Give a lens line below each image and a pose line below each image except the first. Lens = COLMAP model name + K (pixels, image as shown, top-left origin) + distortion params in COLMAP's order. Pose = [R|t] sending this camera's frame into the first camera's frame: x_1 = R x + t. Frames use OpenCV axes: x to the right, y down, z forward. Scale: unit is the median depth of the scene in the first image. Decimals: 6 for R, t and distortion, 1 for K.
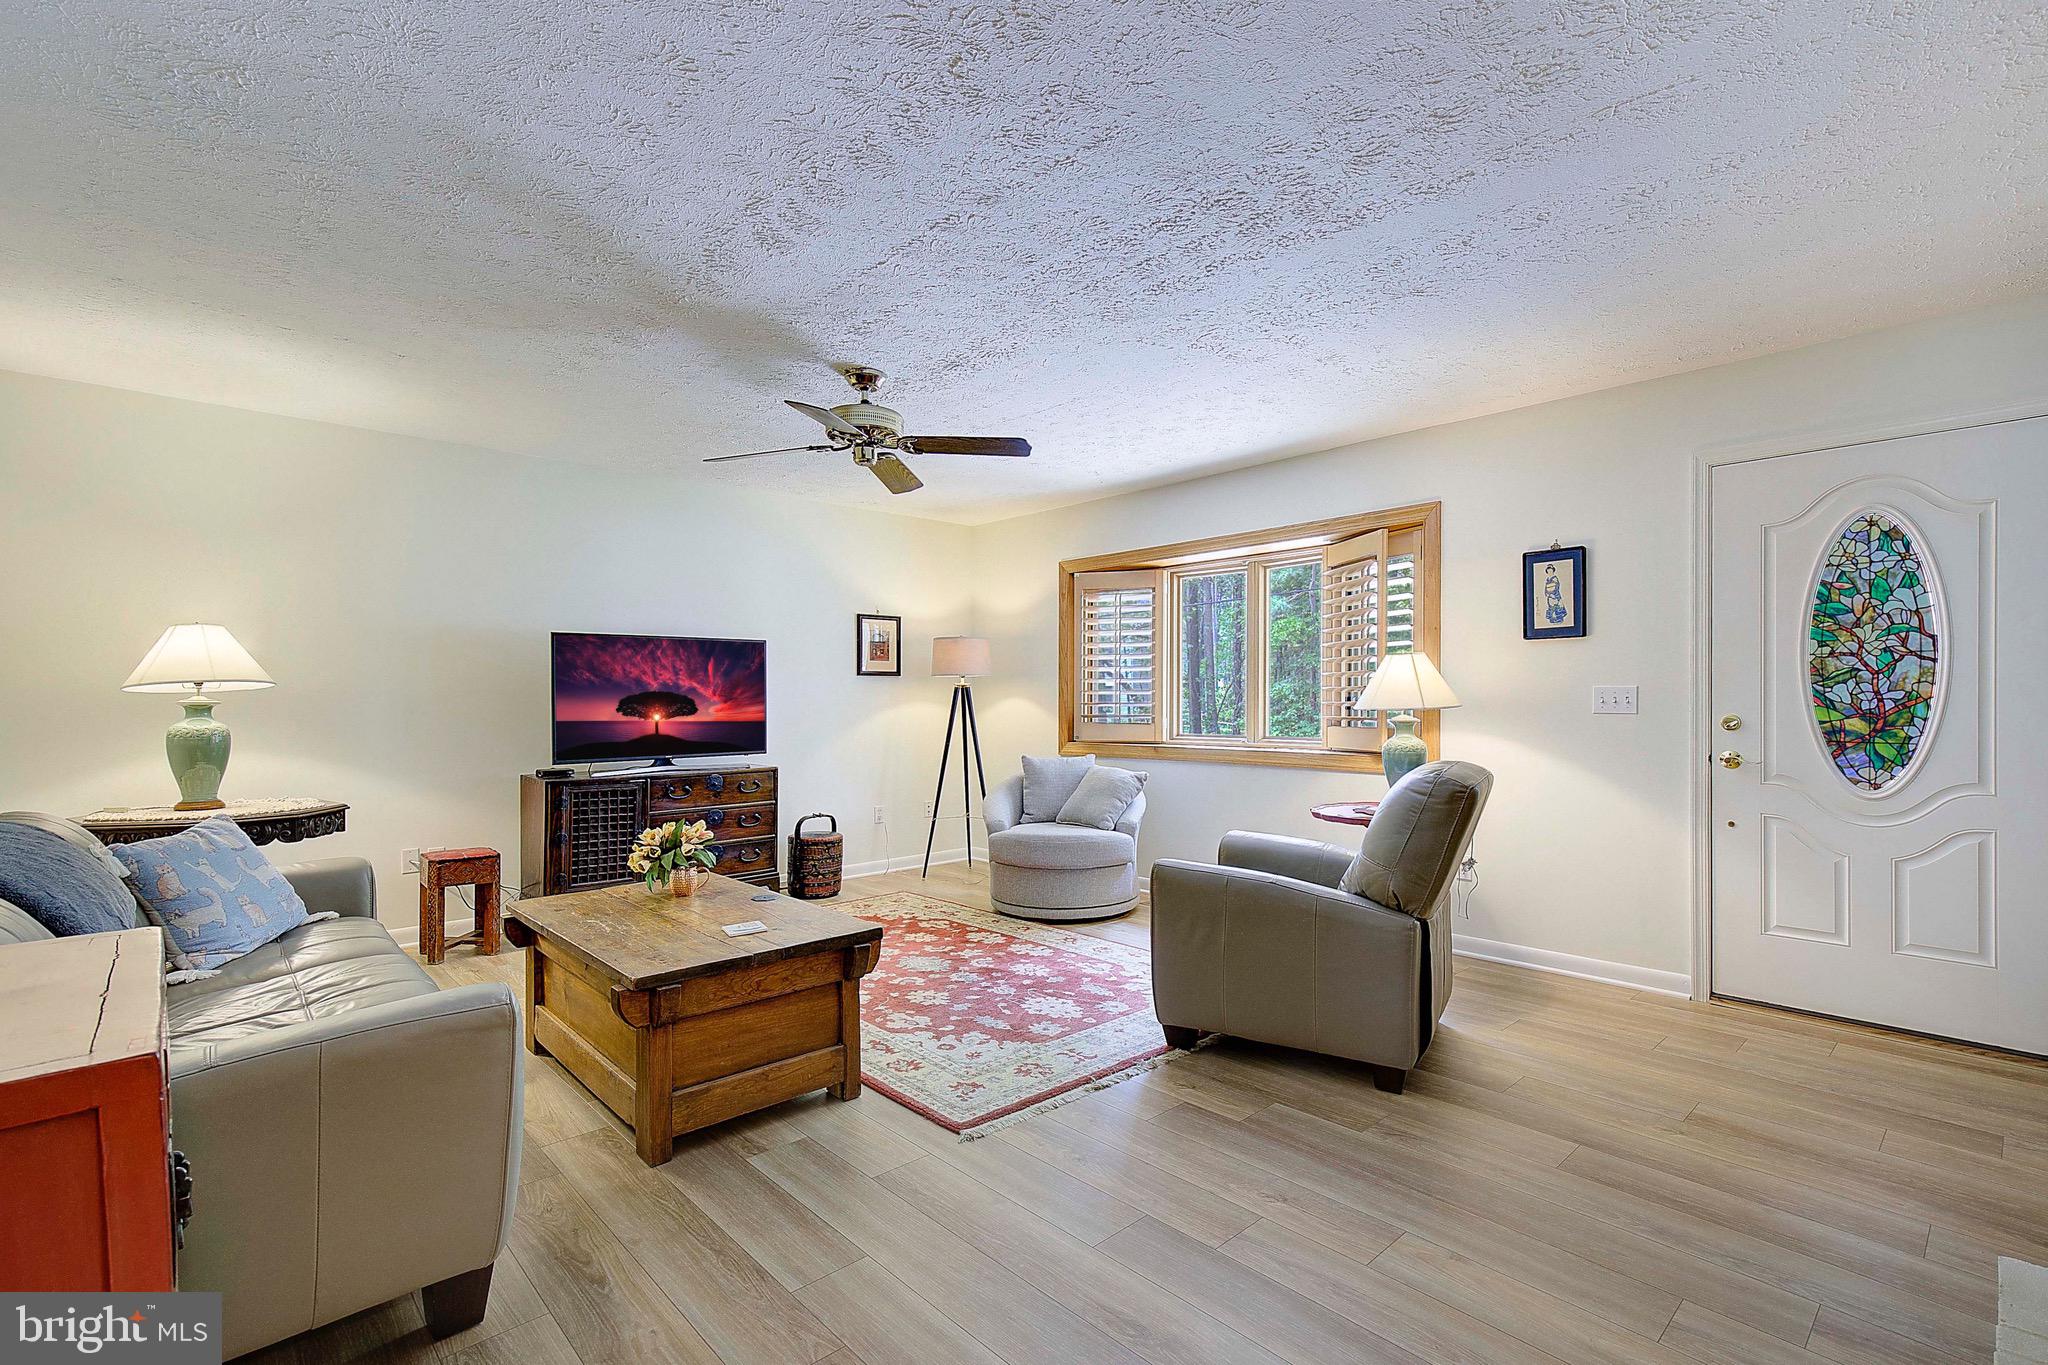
lens RADIAL K [[939.1, 0, 1040.2], [0, 939.1, 688.6], [0, 0, 1]] dist [0.015020, -0.000628]
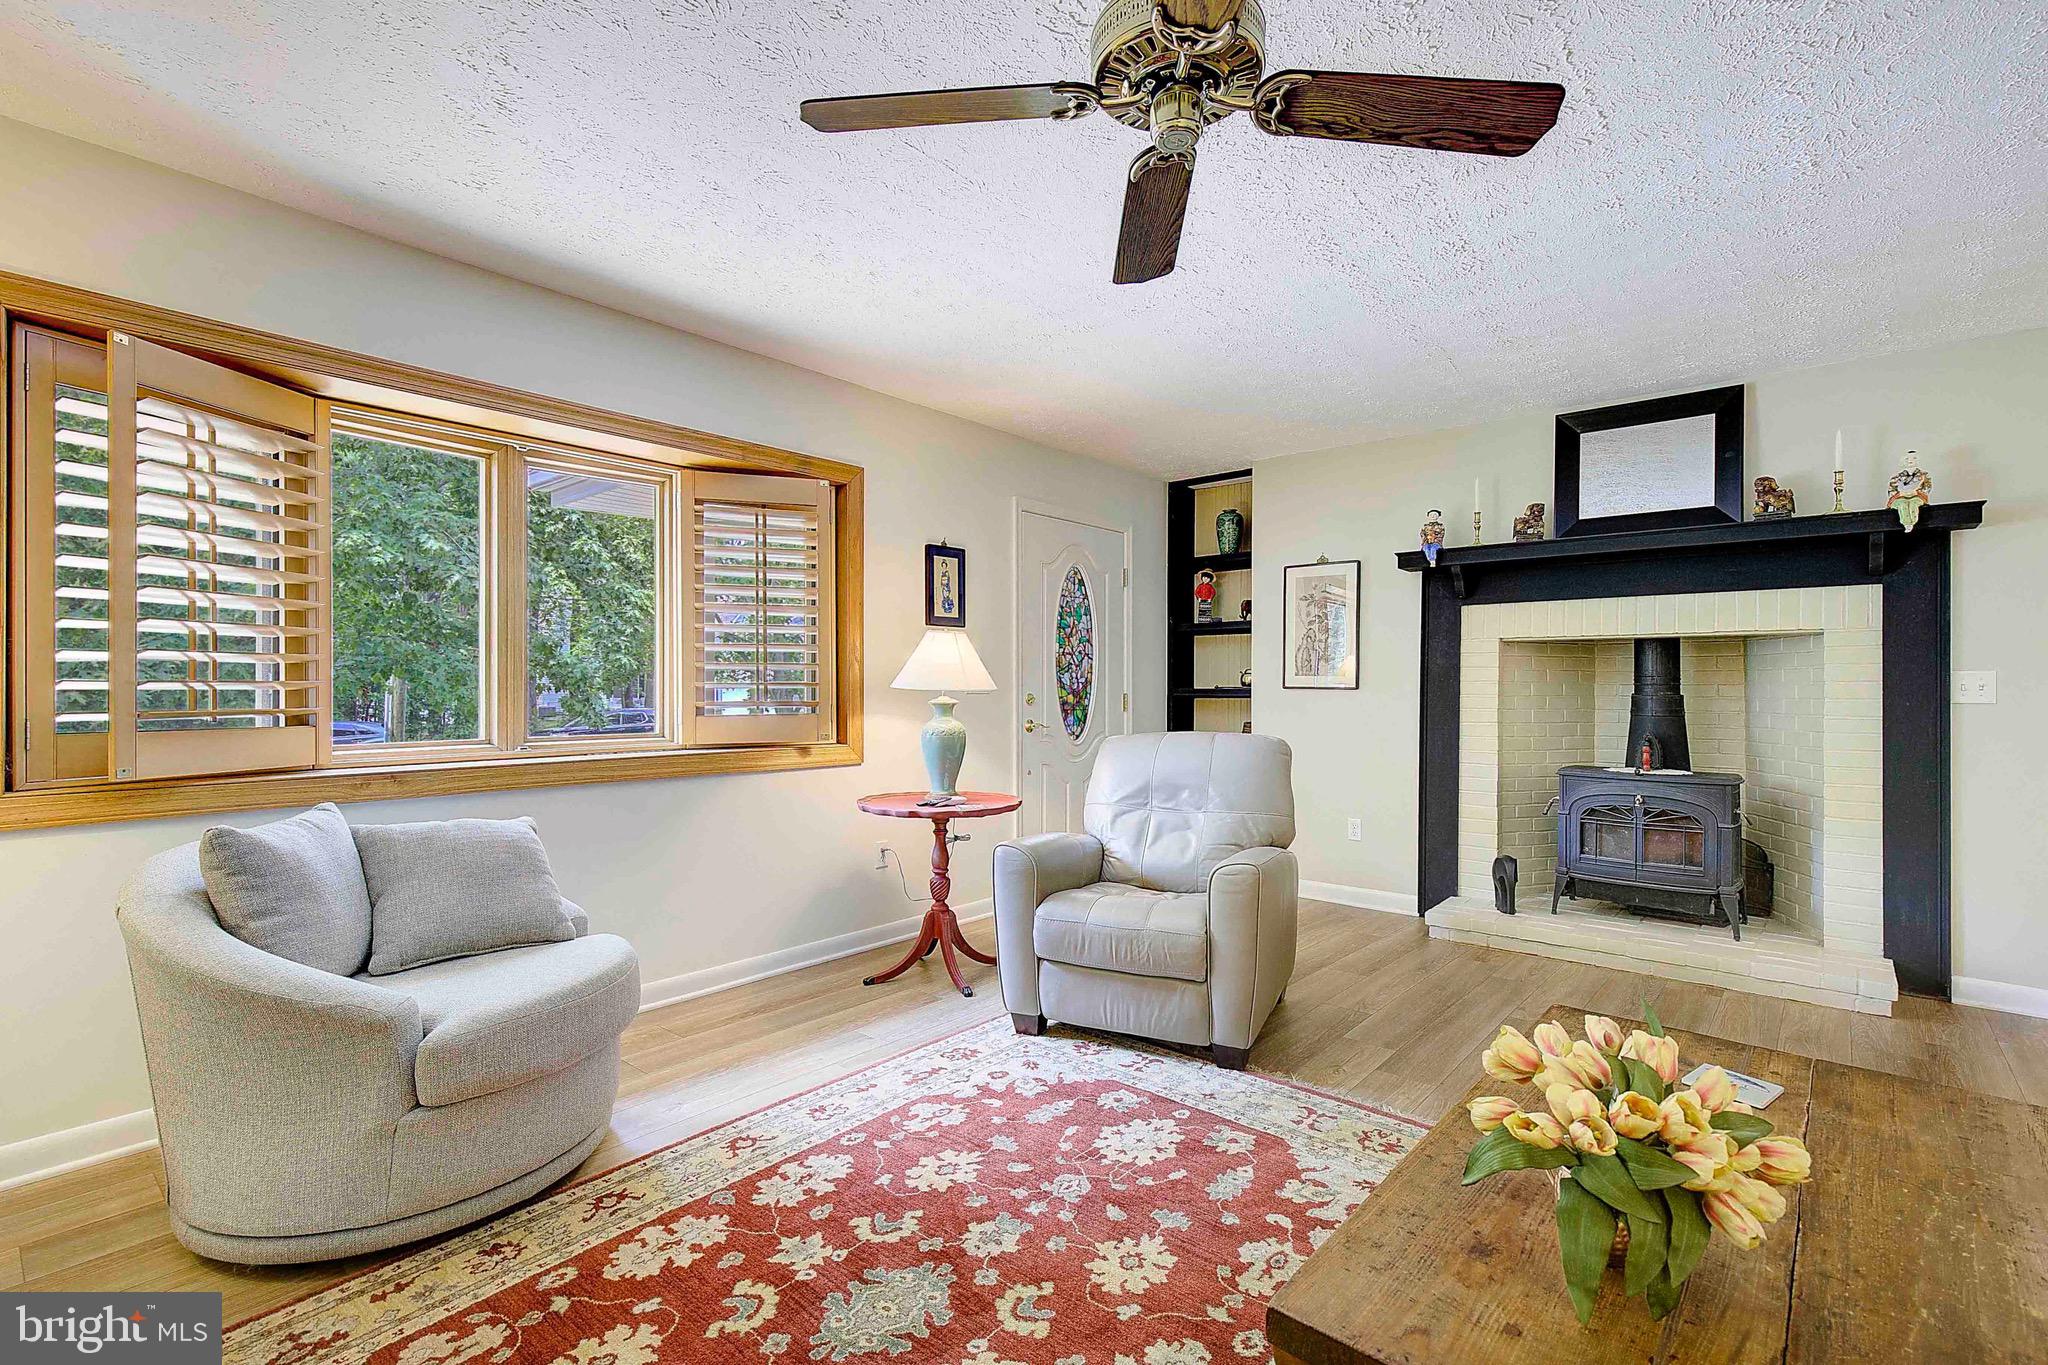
lens RADIAL K [[939.1, 0, 1041.3], [0, 939.1, 683.4], [0, 0, 1]] dist [0.015020, -0.000628]
pose [[-0.118087, 0.006066, 0.992985, -0.657169], [-0.011376, 0.999907, -0.007461, 0.023801], [-0.992938, -0.012177, -0.118007, 1.184400]]
